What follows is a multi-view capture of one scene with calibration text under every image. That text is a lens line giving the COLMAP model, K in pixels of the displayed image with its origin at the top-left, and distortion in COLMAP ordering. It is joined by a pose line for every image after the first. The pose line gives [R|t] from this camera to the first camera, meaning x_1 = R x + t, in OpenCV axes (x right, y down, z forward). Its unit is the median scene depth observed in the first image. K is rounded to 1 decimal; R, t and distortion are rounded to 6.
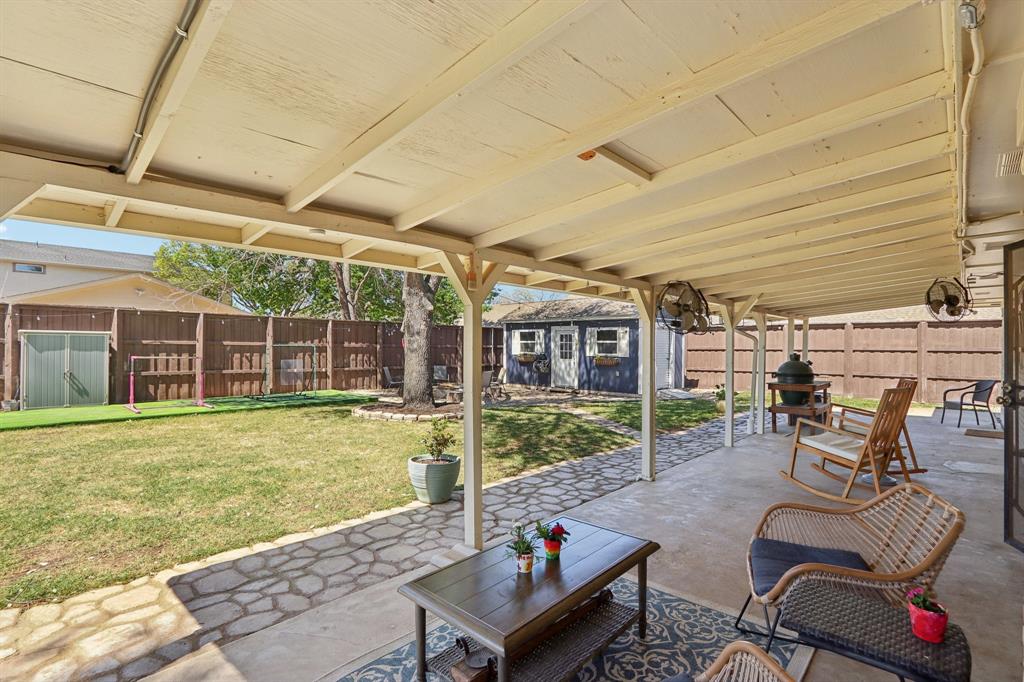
lens RADIAL K [[475.9, 0, 510.7], [0, 475.9, 343.5], [0, 0, 1]] dist [-0.012945, 0.000990]
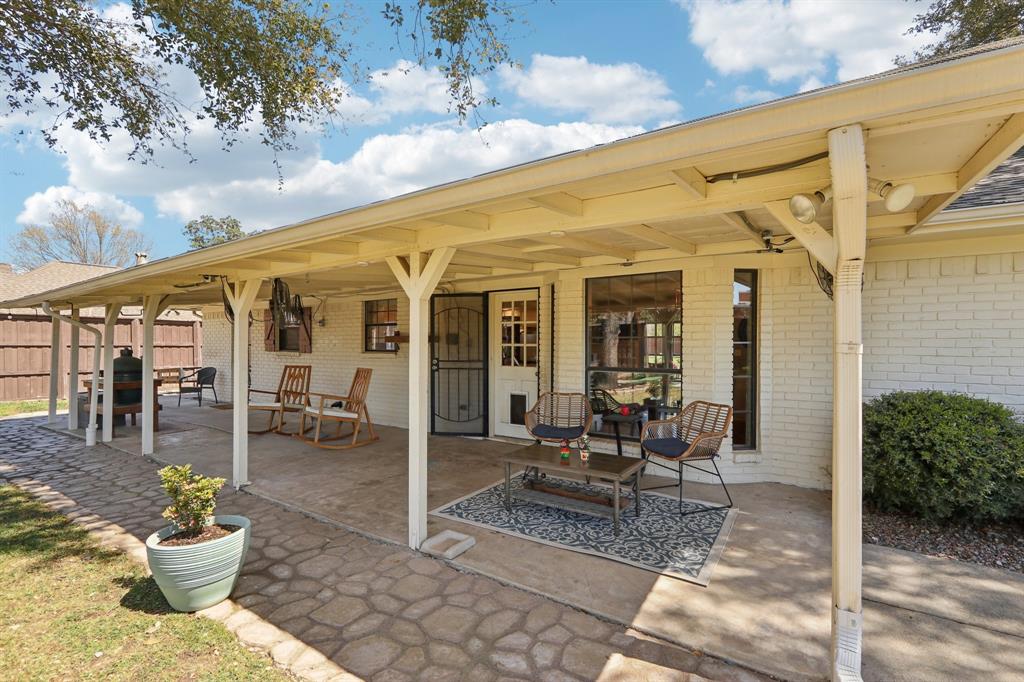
lens RADIAL K [[475.9, 0, 515.4], [0, 475.9, 340.9], [0, 0, 1]] dist [-0.012945, 0.000990]
pose [[-0.160069, -0.001007, 0.987105, -0.633850], [-0.004561, 0.999990, 0.000281, 0.001132], [-0.987095, -0.004457, -0.160072, 0.555079]]
